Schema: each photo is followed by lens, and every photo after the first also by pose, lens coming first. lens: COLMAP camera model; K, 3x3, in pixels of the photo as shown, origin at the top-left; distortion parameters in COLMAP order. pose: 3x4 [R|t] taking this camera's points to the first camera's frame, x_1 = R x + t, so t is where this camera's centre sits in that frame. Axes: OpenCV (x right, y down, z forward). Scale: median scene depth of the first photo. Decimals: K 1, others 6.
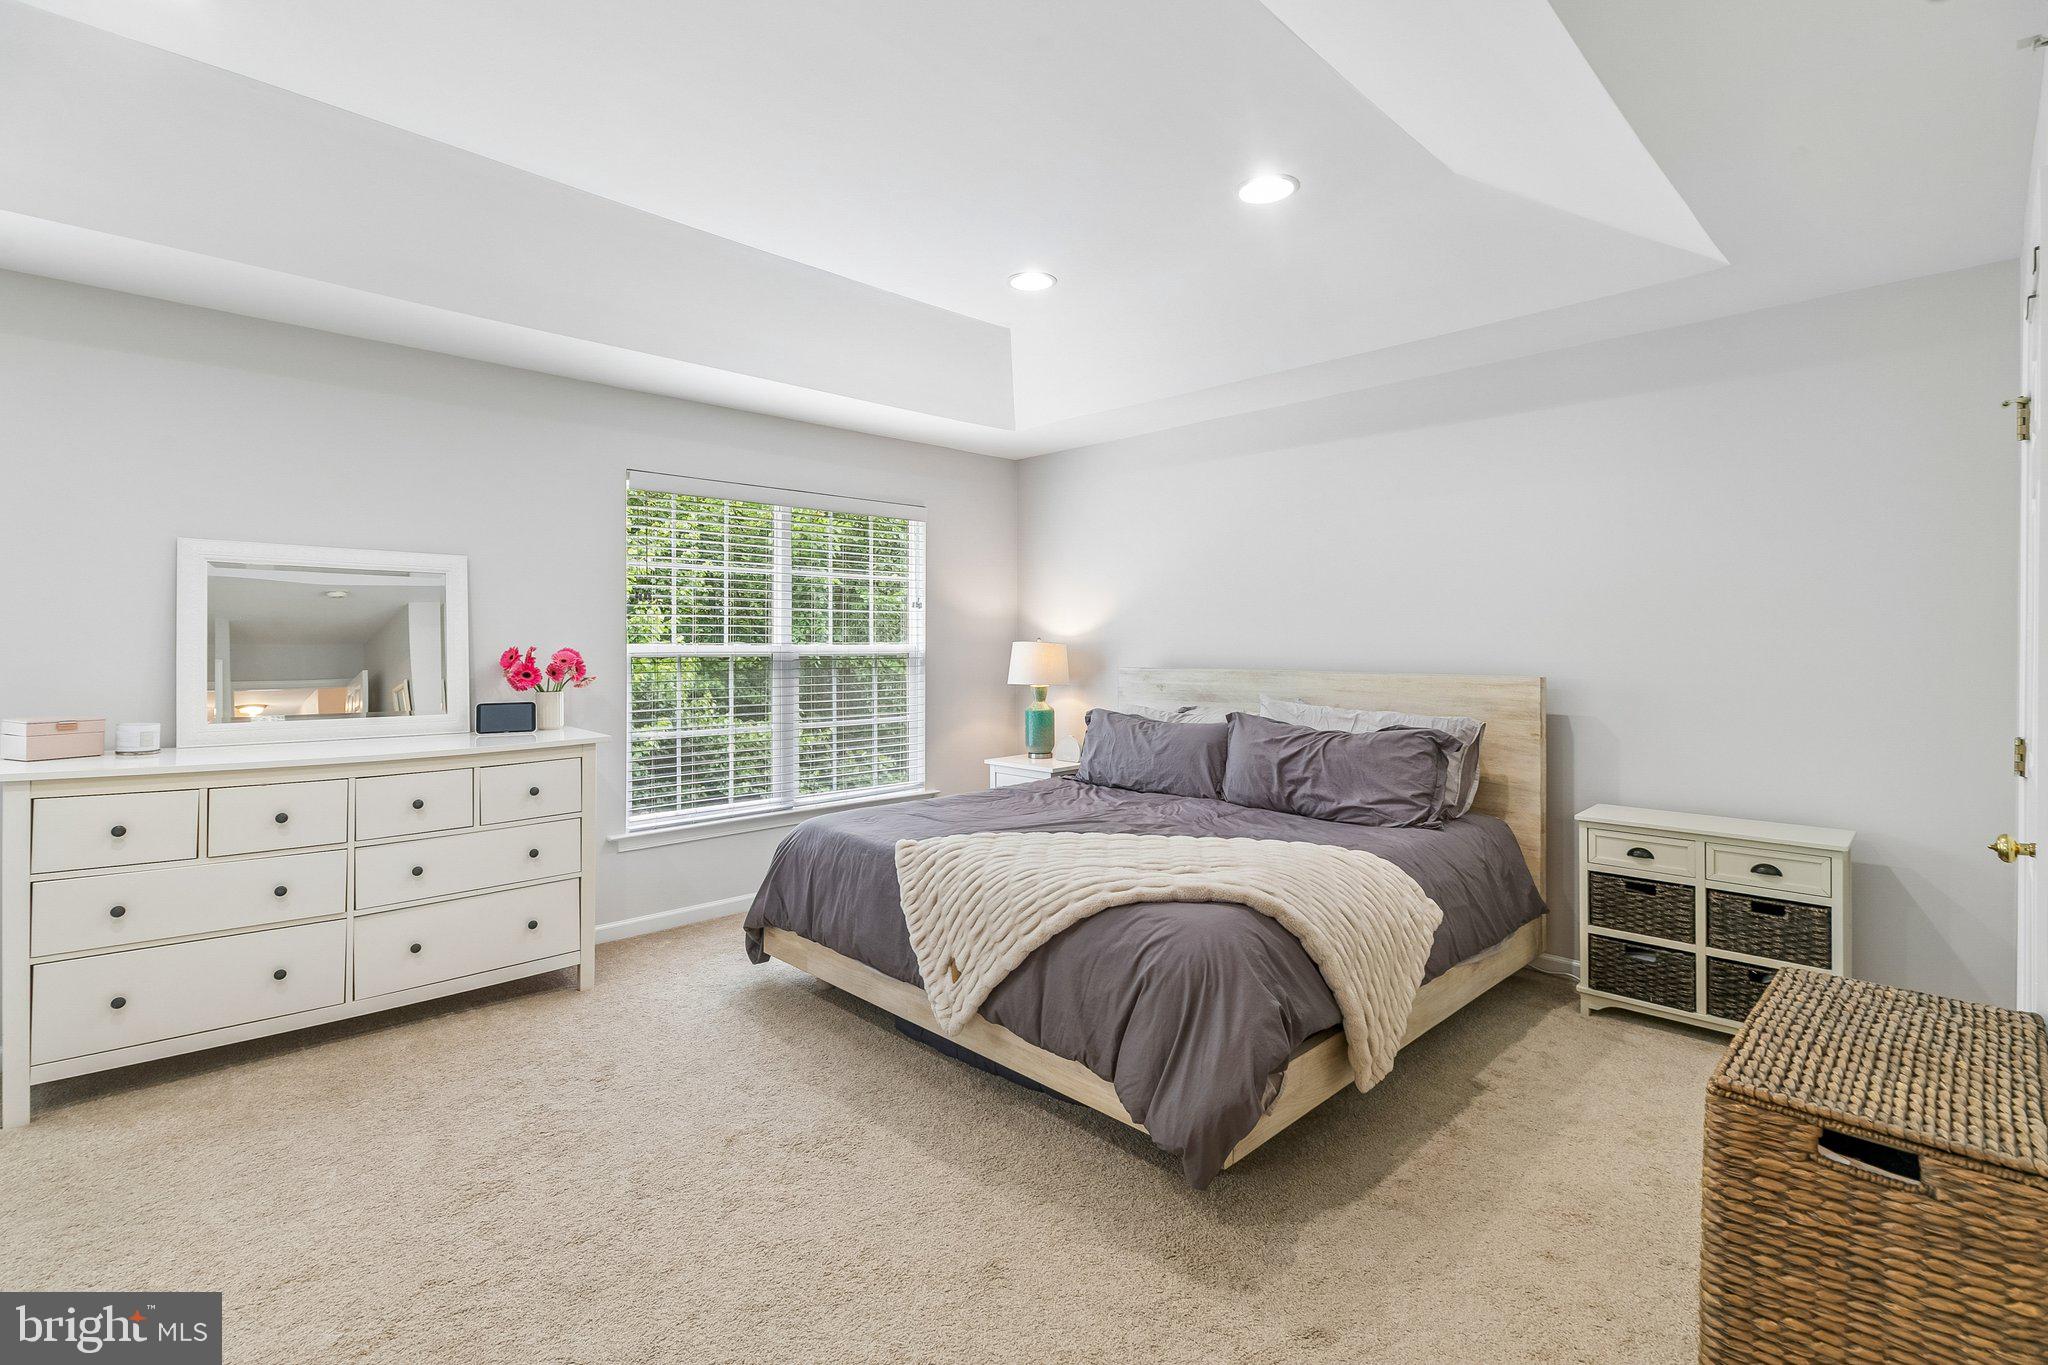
lens RADIAL K [[930.3, 0, 1019.7], [0, 930.3, 640.6], [0, 0, 1]] dist [0.005942, -0.000655]
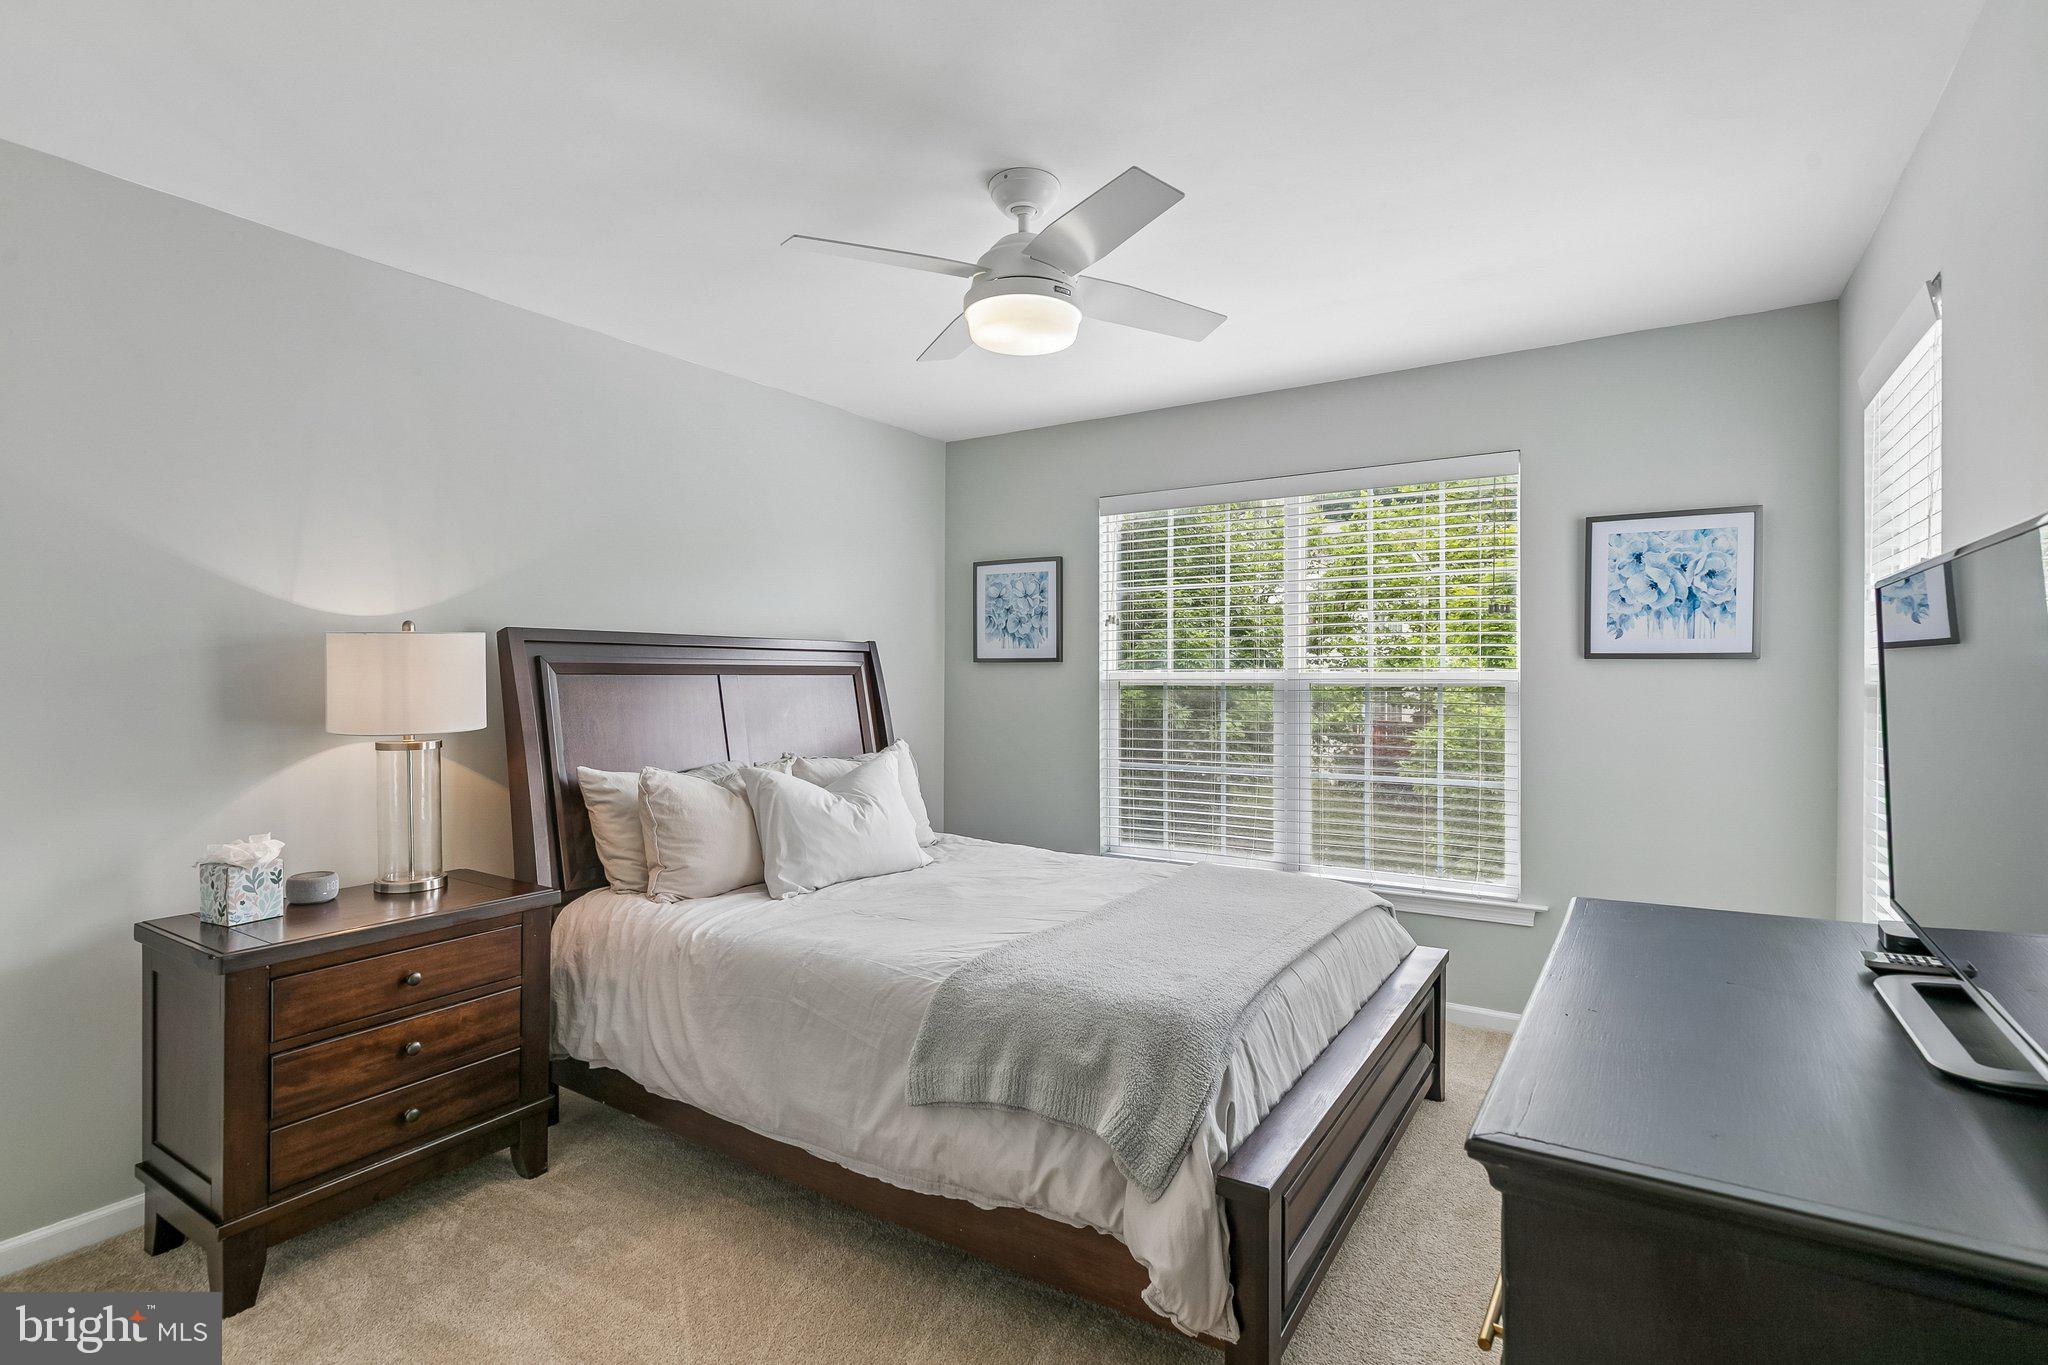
lens RADIAL K [[977.4, 0, 1016.2], [0, 977.4, 677.8], [0, 0, 1]] dist [-0.001122, 0.000956]
pose [[0.202364, 0.003256, -0.979305, 0.688413], [0.007944, 0.999956, 0.004966, 0.005345], [0.979278, -0.008784, 0.202329, 0.784999]]
